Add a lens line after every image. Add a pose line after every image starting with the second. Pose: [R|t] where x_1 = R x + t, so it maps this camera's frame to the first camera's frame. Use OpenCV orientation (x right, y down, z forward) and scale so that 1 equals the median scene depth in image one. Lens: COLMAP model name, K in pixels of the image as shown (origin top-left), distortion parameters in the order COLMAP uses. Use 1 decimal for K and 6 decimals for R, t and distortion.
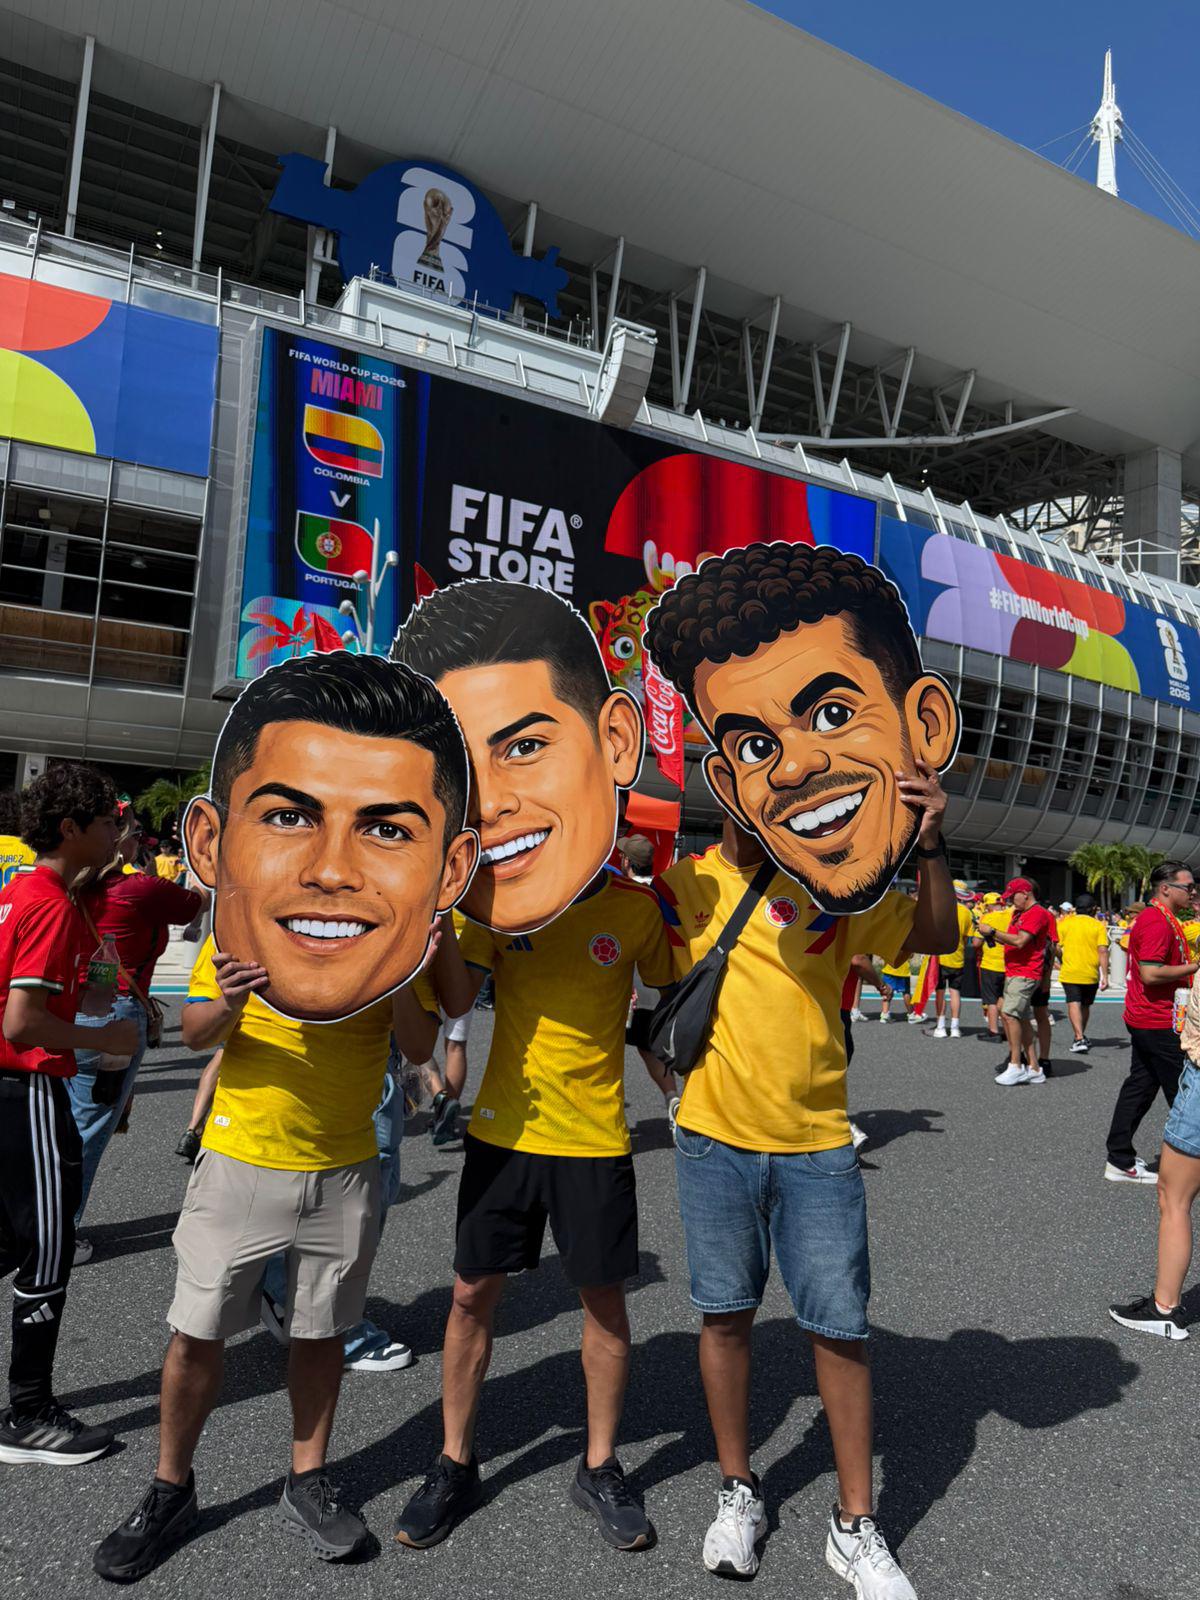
lens RADIAL K [[1201.9, 0, 607.4], [0, 1201.9, 801.4], [0, 0, 1]] dist [0.029479, -0.021754]
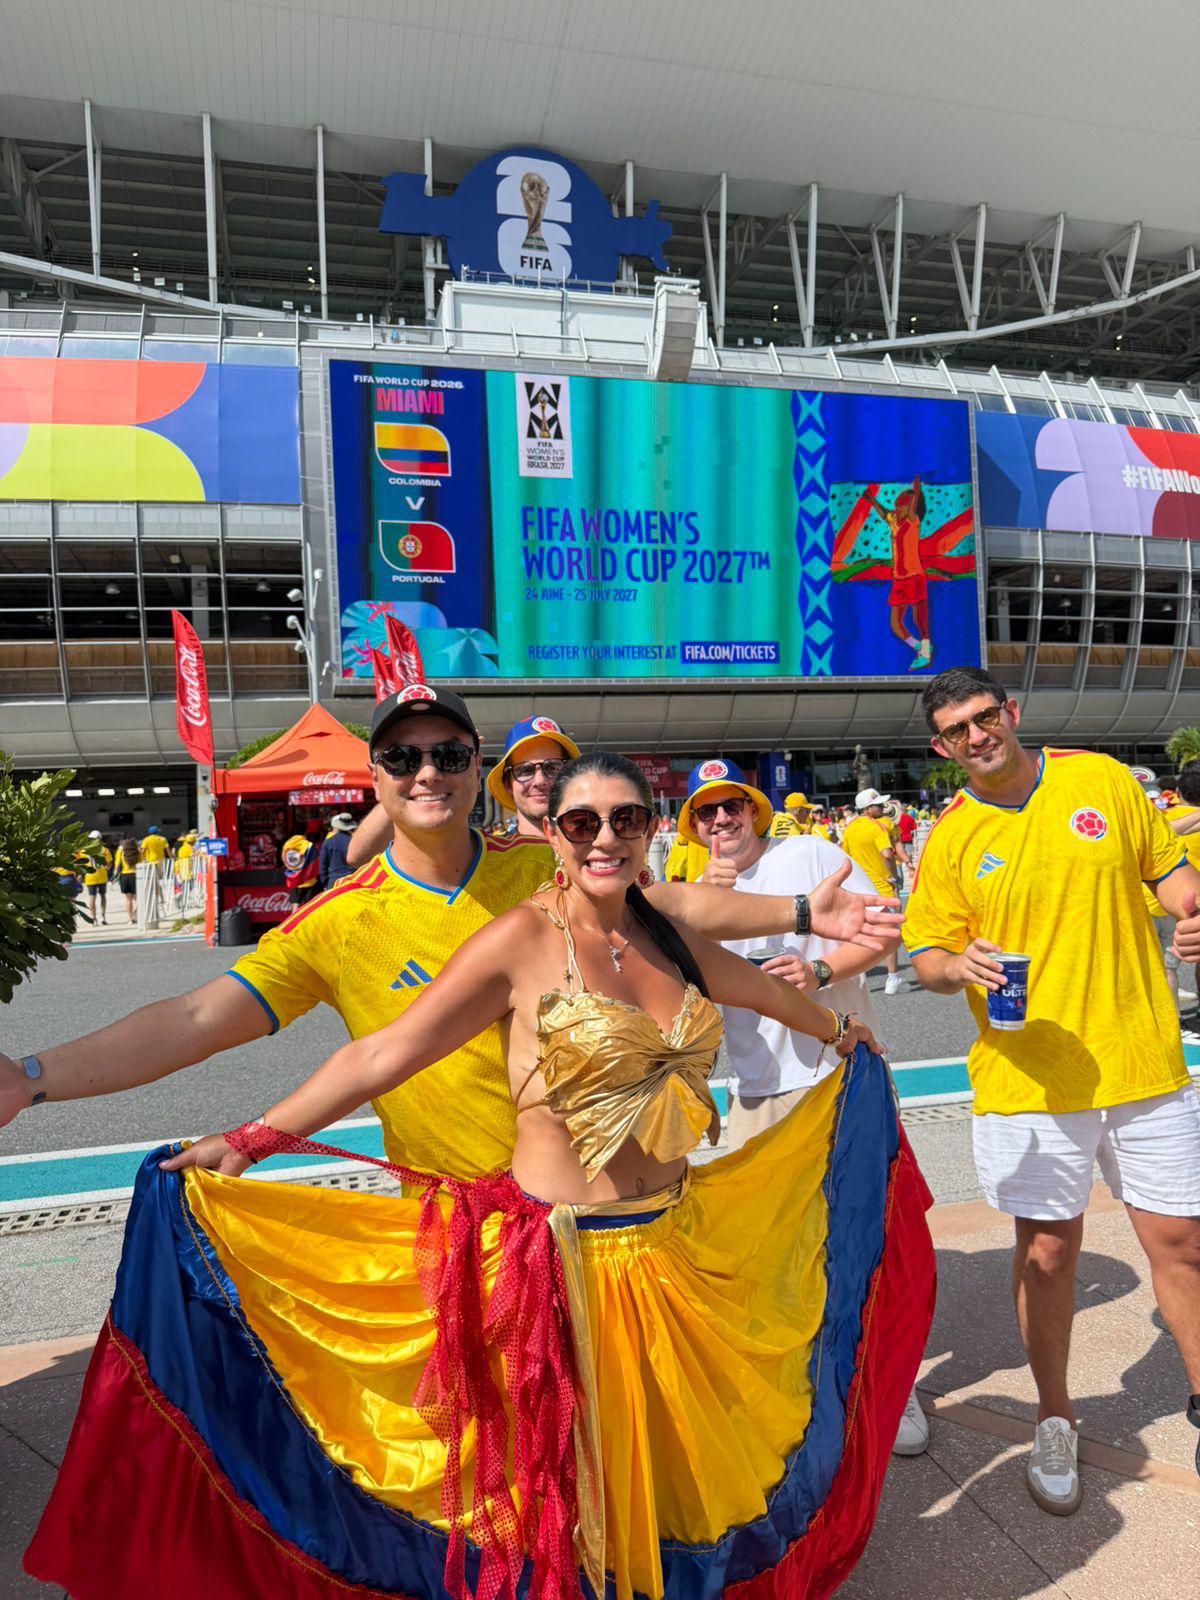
lens RADIAL K [[1201.9, 0, 588.8], [0, 1201.9, 804.3], [0, 0, 1]] dist [0.029479, -0.021754]
pose [[0.963156, -0.106031, -0.247158, 0.116924], [0.118101, 0.992403, 0.034488, 0.003104], [0.241624, -0.062407, 0.968361, -0.031966]]
